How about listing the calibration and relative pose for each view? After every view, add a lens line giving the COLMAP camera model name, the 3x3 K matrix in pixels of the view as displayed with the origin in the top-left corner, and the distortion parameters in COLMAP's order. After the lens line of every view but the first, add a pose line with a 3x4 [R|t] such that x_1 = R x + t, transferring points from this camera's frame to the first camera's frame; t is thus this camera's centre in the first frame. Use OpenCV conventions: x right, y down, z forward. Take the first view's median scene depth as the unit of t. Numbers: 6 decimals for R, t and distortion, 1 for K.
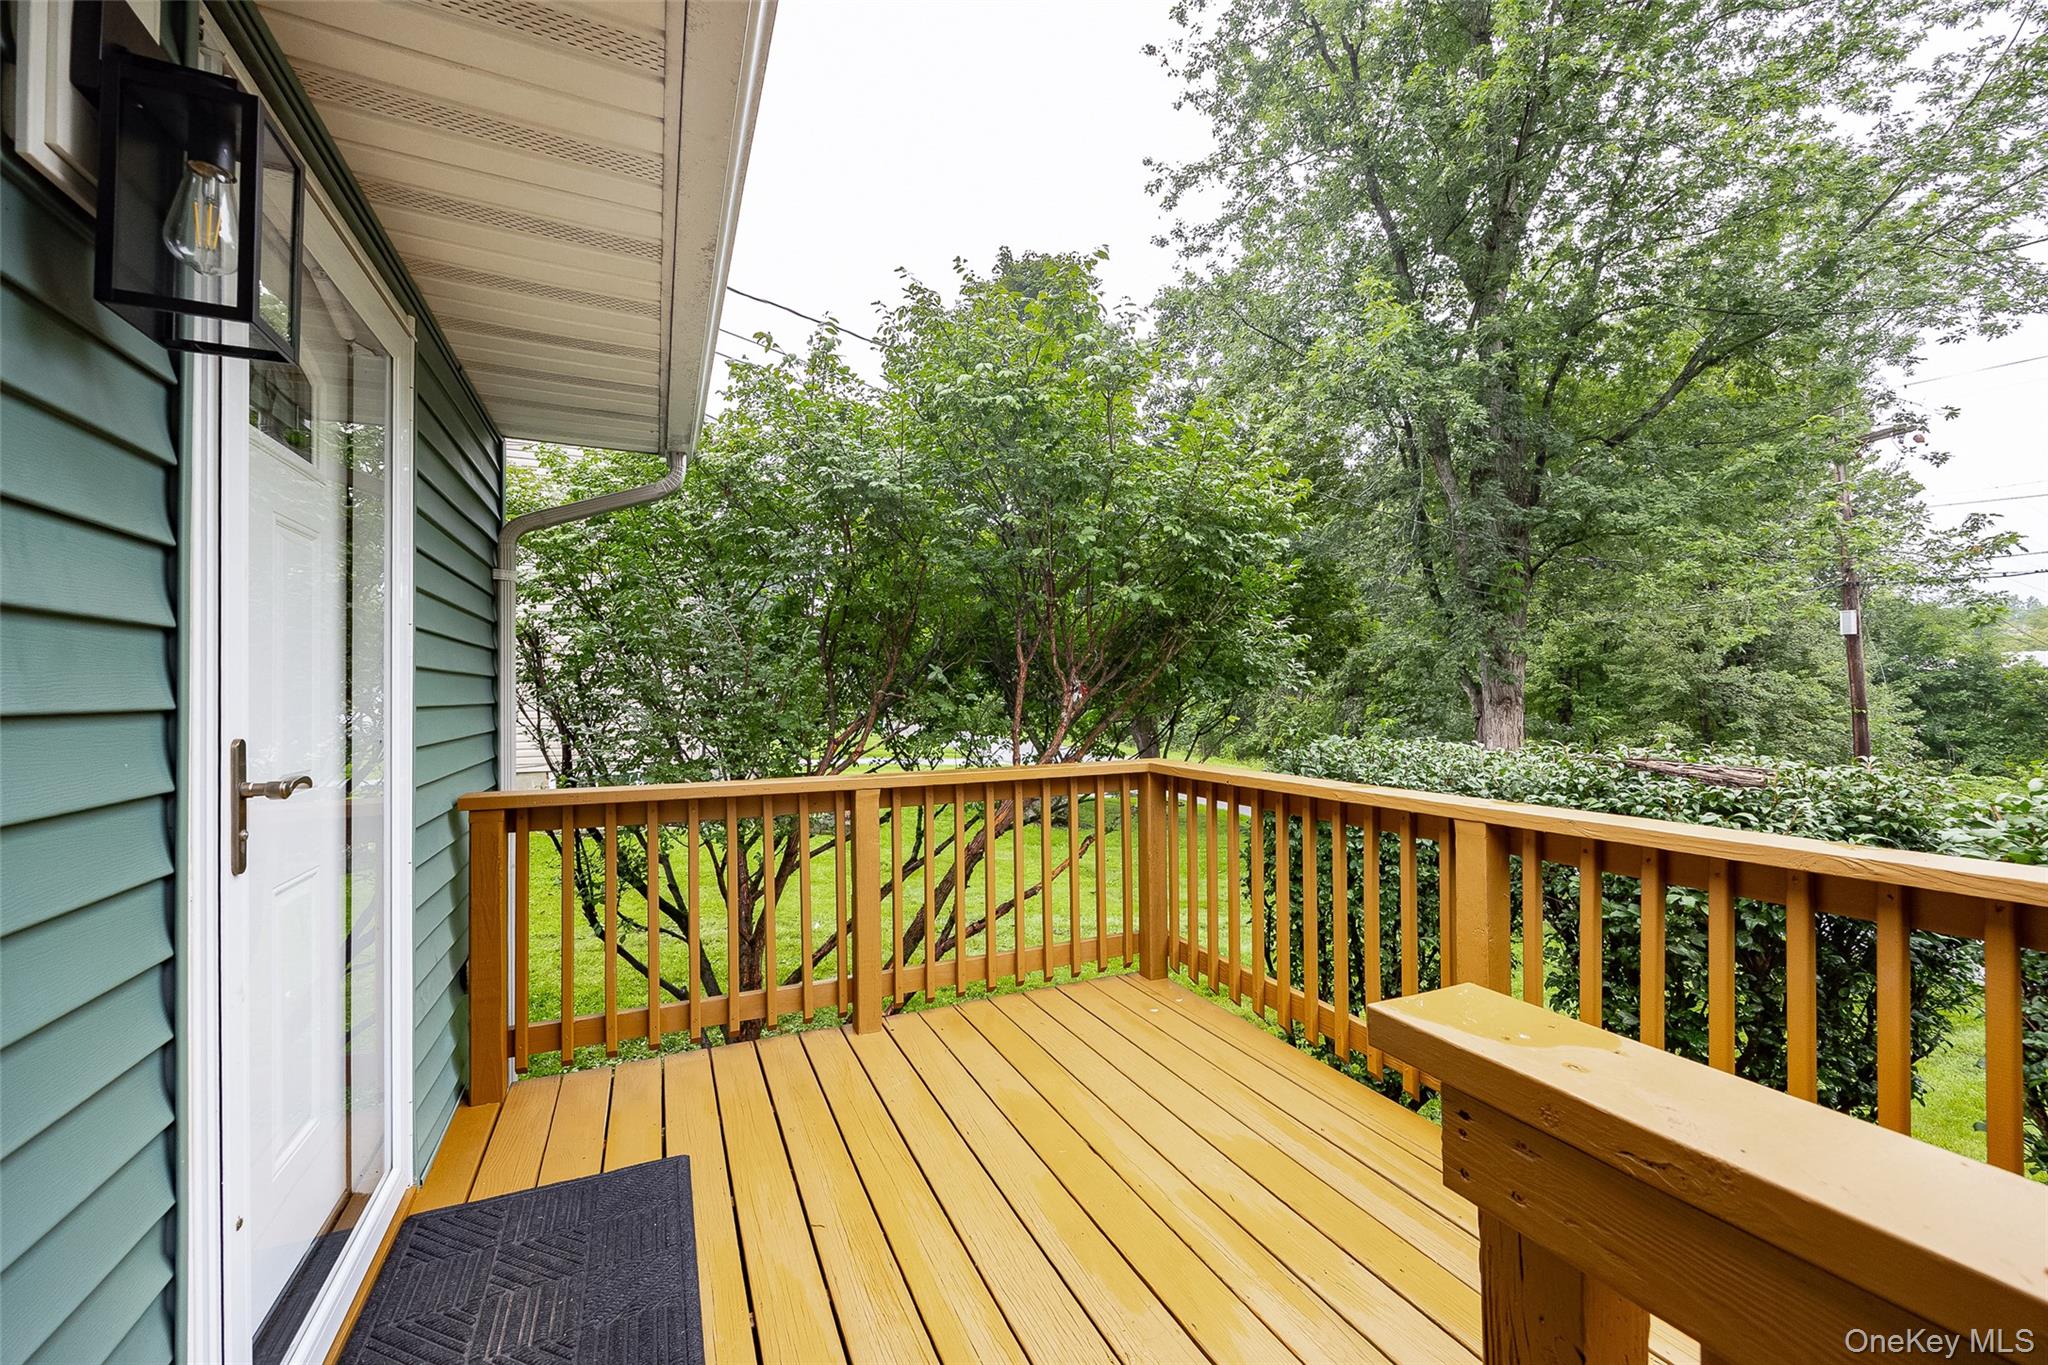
lens RADIAL K [[773.2, 0, 1012.8], [0, 773.2, 688.6], [0, 0, 1]] dist [0.000513, -0.002579]
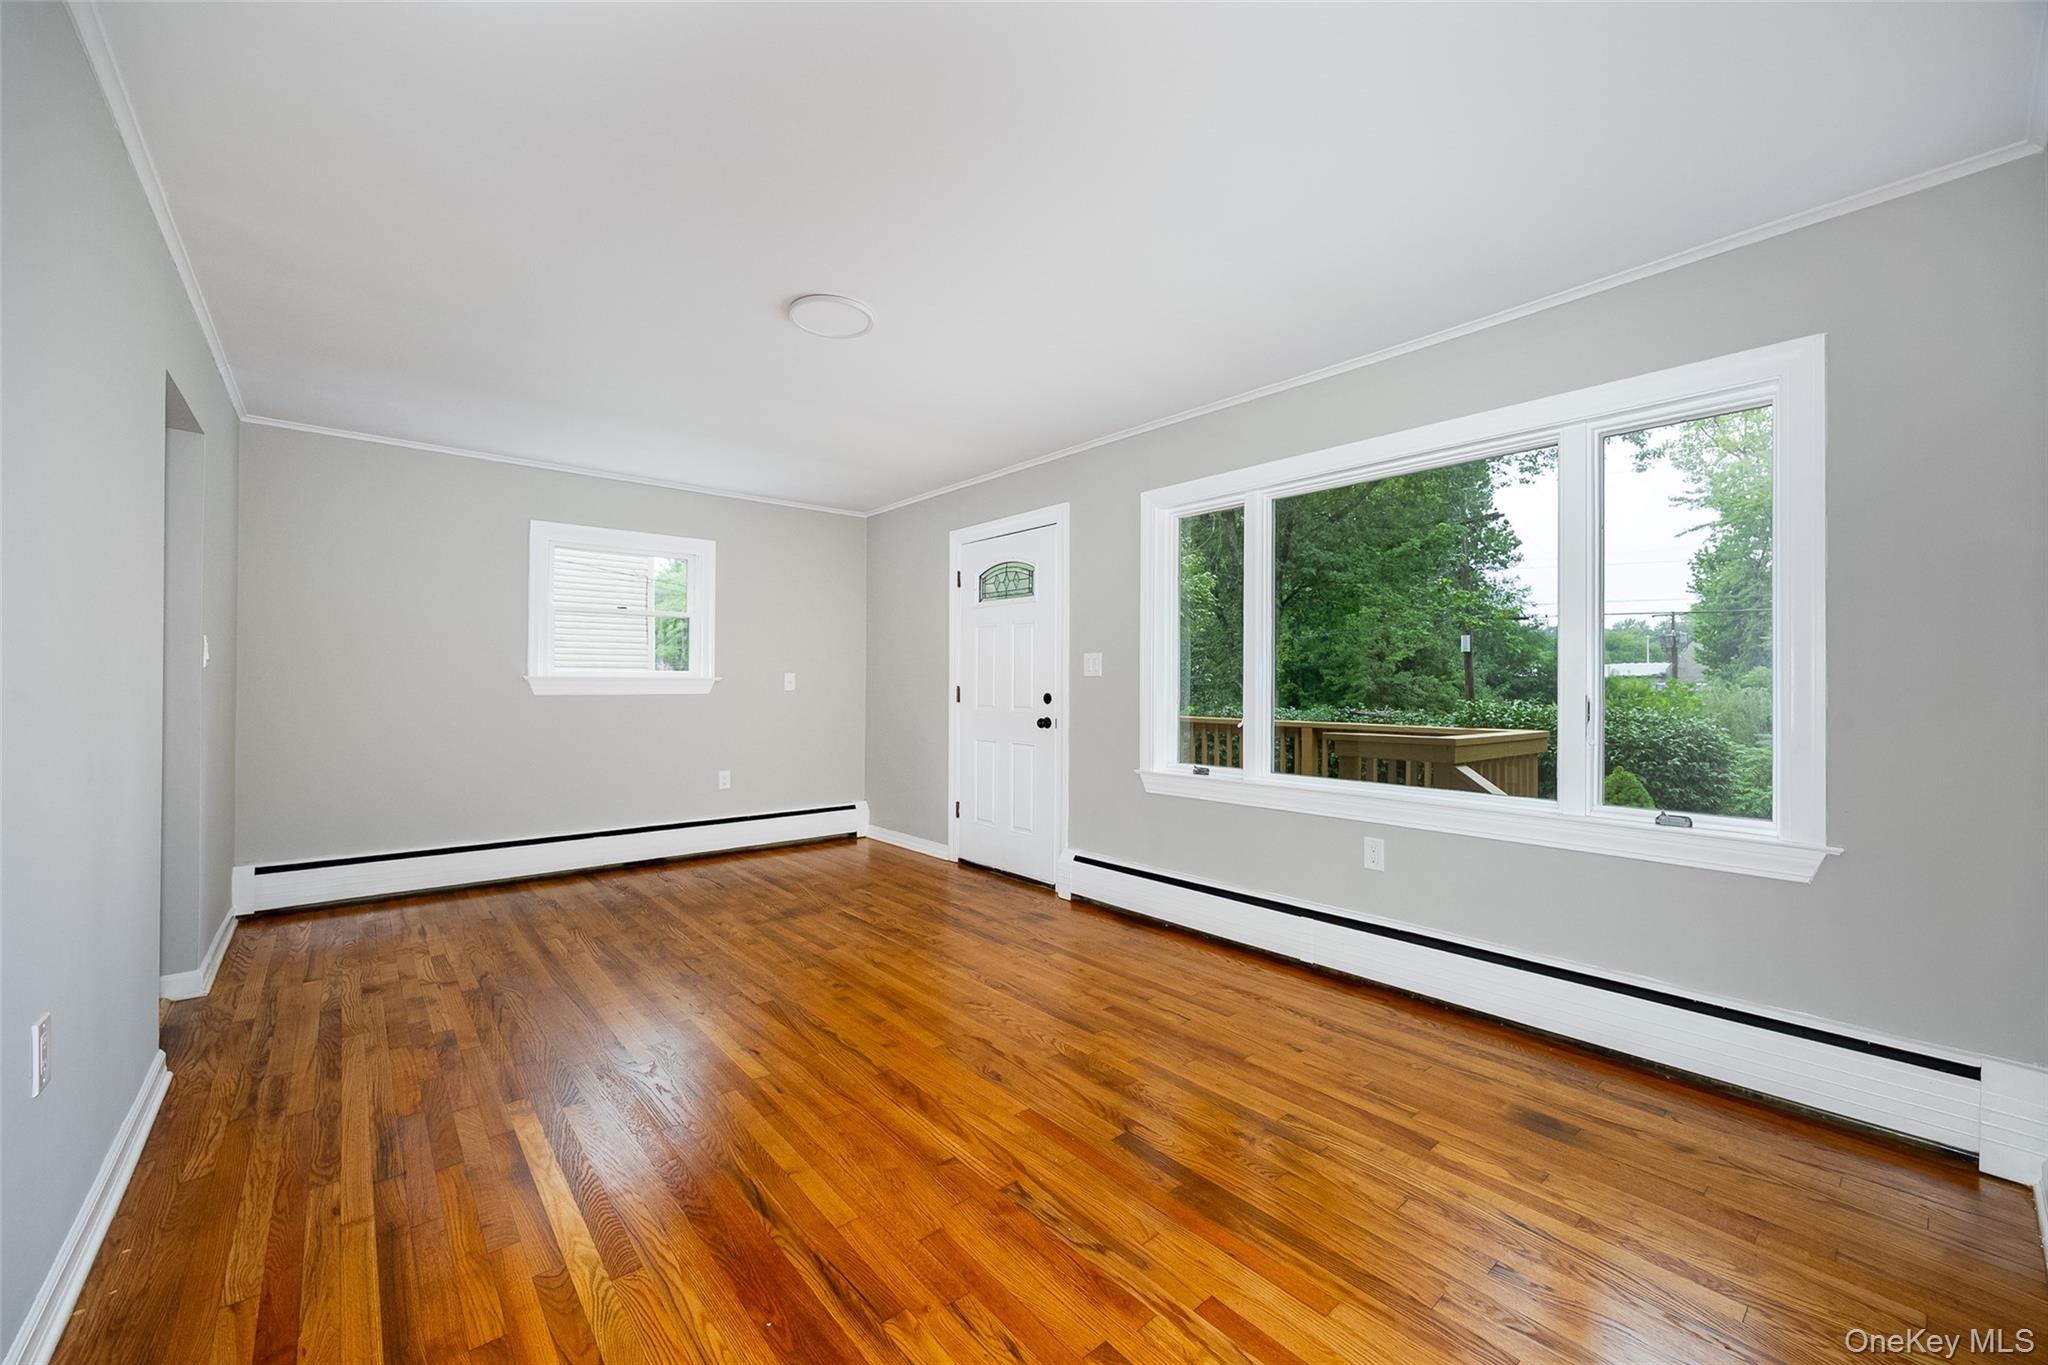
lens RADIAL K [[773.2, 0, 1012.8], [0, 773.2, 688.6], [0, 0, 1]] dist [0.000513, -0.002579]
pose [[0.961183, 0.009320, 0.275753, -0.111027], [-0.011187, 0.999924, 0.005199, 0.001688], [-0.275684, -0.008082, 0.961214, -0.130381]]
